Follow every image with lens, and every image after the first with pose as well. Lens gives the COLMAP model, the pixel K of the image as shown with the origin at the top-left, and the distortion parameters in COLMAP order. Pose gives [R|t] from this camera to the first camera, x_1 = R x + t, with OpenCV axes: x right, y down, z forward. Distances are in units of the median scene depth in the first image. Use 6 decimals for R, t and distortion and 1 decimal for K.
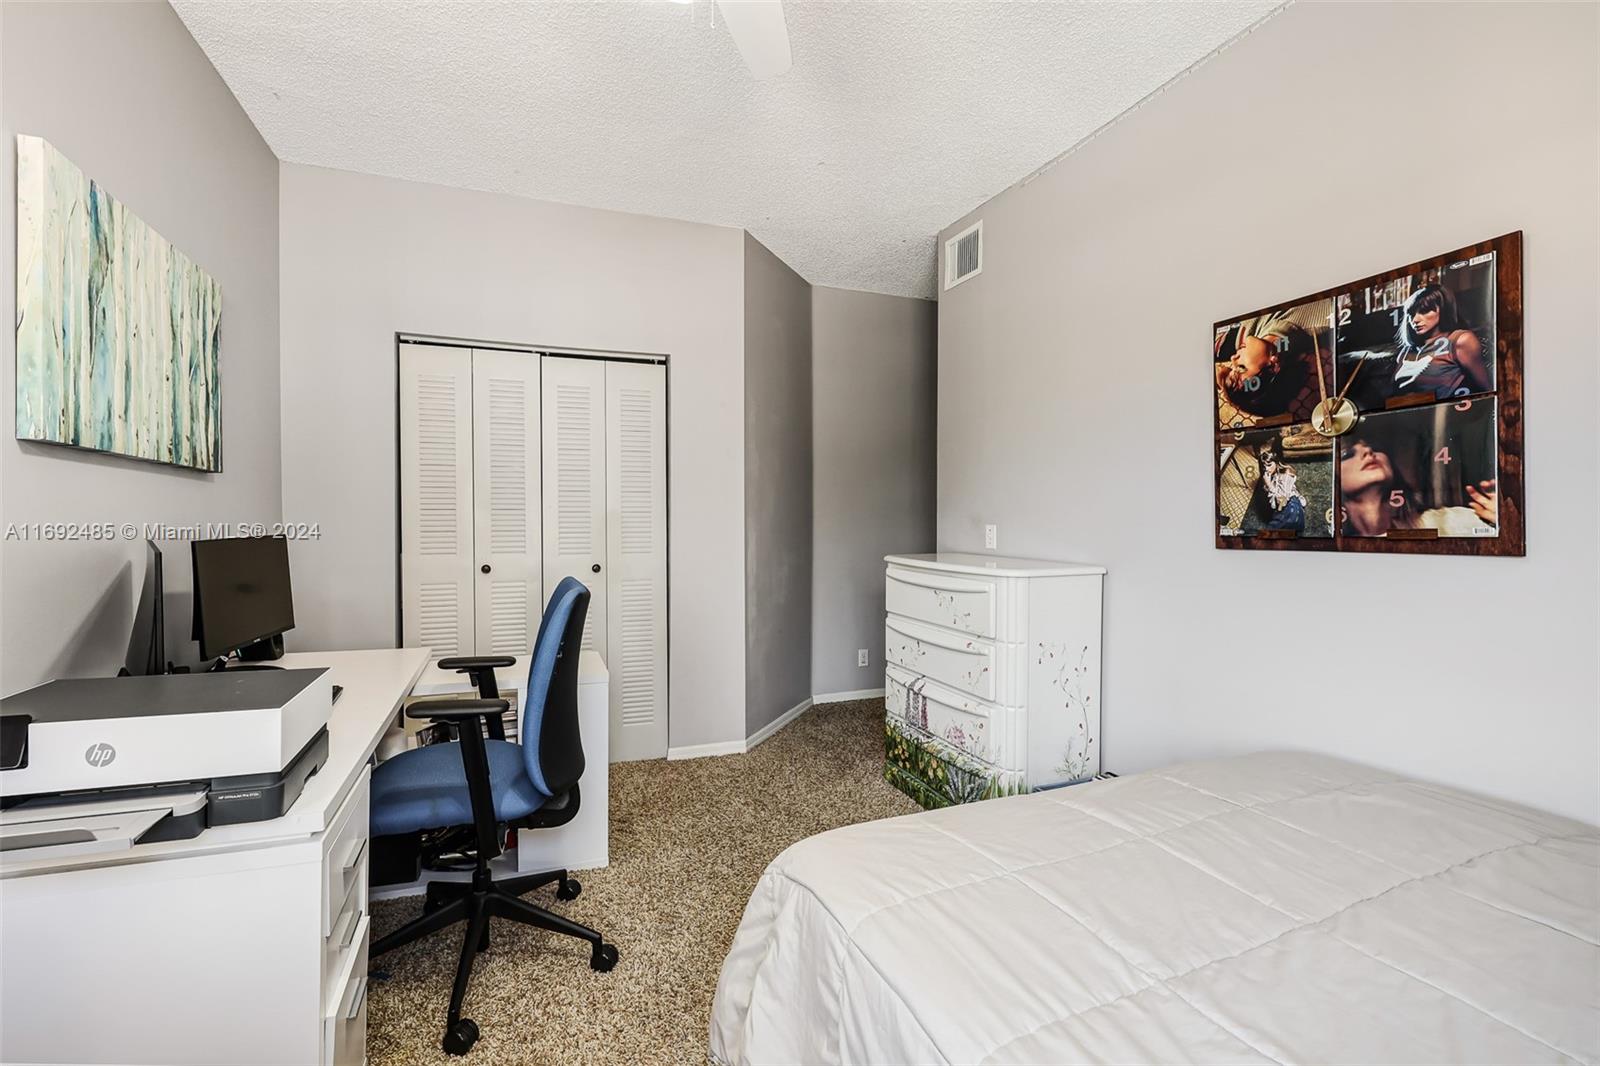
lens RADIAL K [[676.9, 0, 783.4], [0, 676.9, 533.3], [0, 0, 1]] dist [-0.004112, 0.000623]
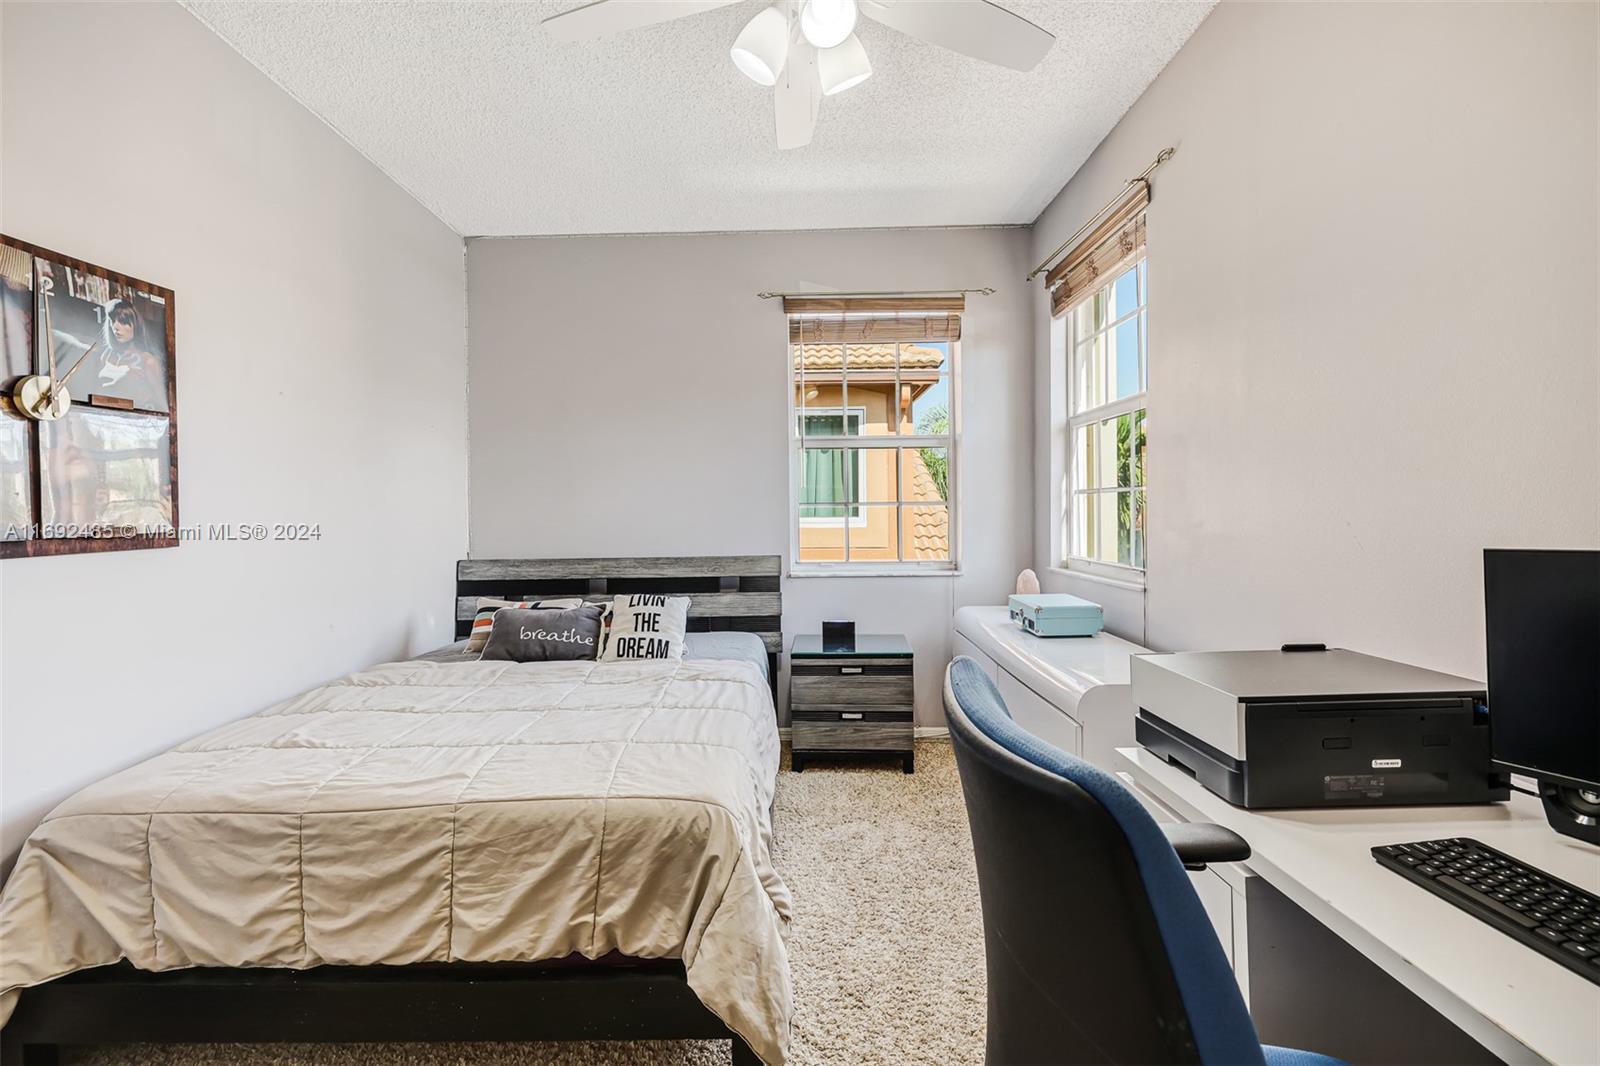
lens RADIAL K [[676.9, 0, 794.6], [0, 676.9, 517.9], [0, 0, 1]] dist [-0.004112, 0.000623]
pose [[-0.930661, 0.007021, 0.365816, -0.412417], [0.017913, 0.999491, 0.026389, -0.030350], [-0.365445, 0.031112, -0.930313, 1.592809]]
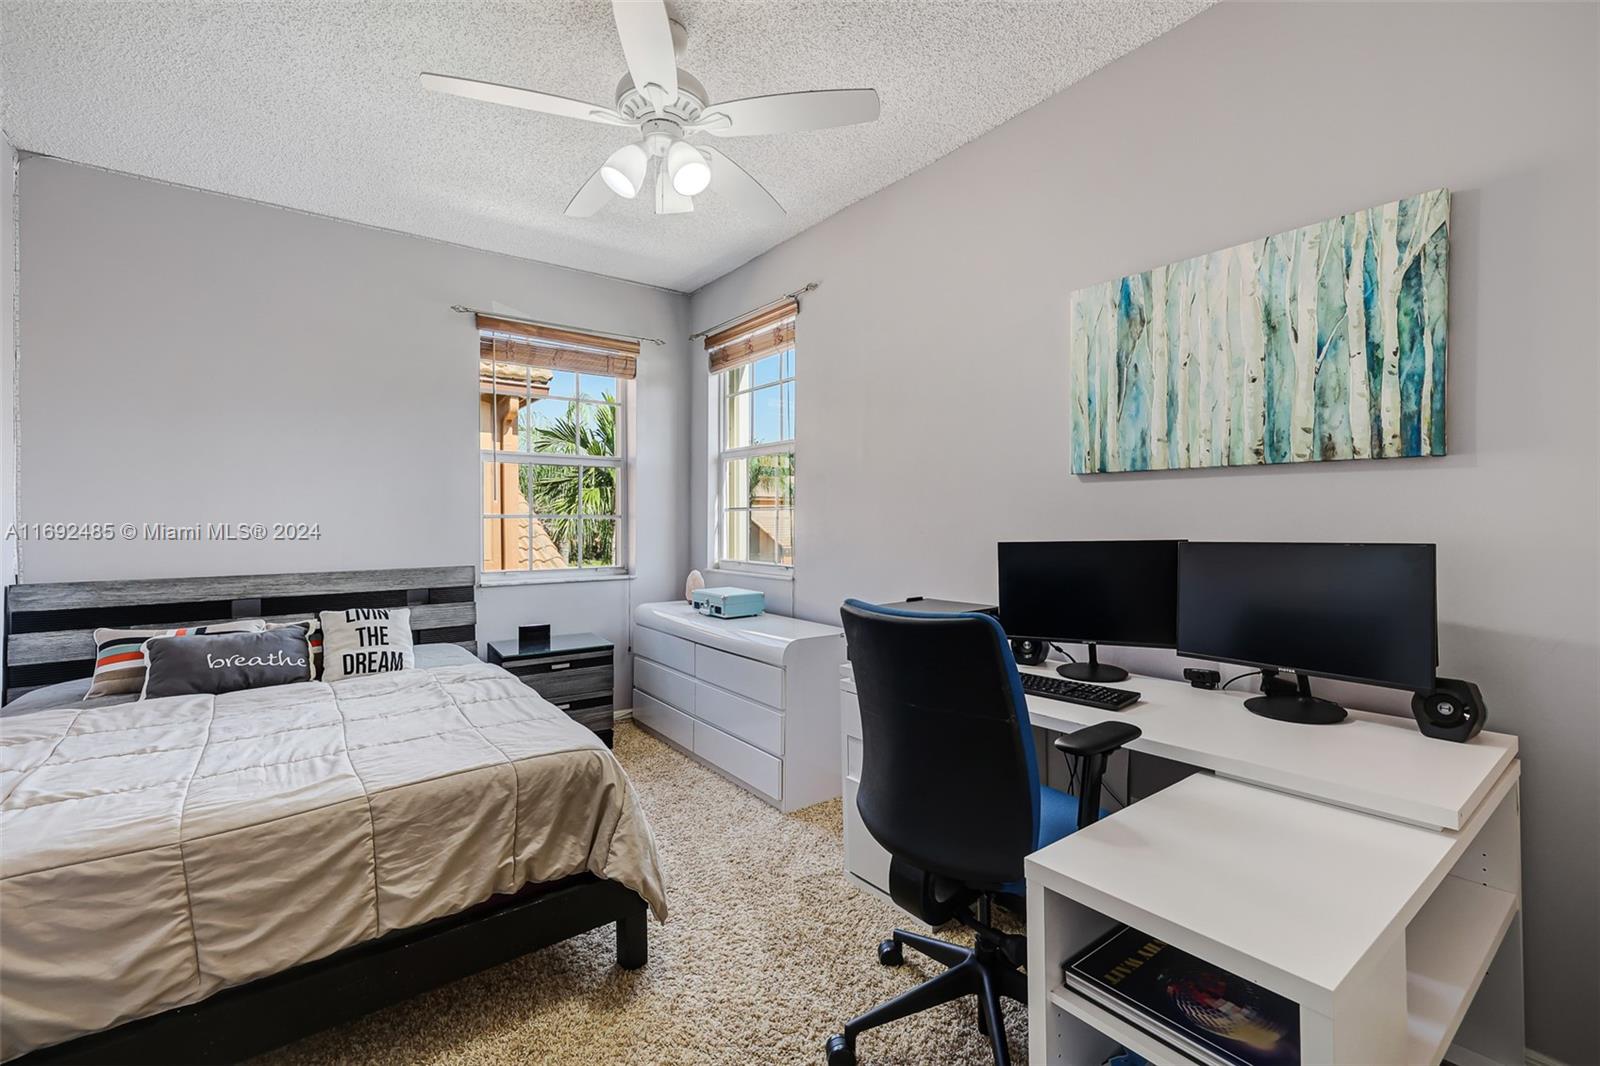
lens RADIAL K [[676.9, 0, 803.4], [0, 676.9, 524.1], [0, 0, 1]] dist [-0.004112, 0.000623]
pose [[-0.958226, 0.003095, -0.285995, 0.007767], [-0.003276, 0.999757, 0.021798, -0.041450], [0.285993, 0.021824, -0.957983, 2.007174]]
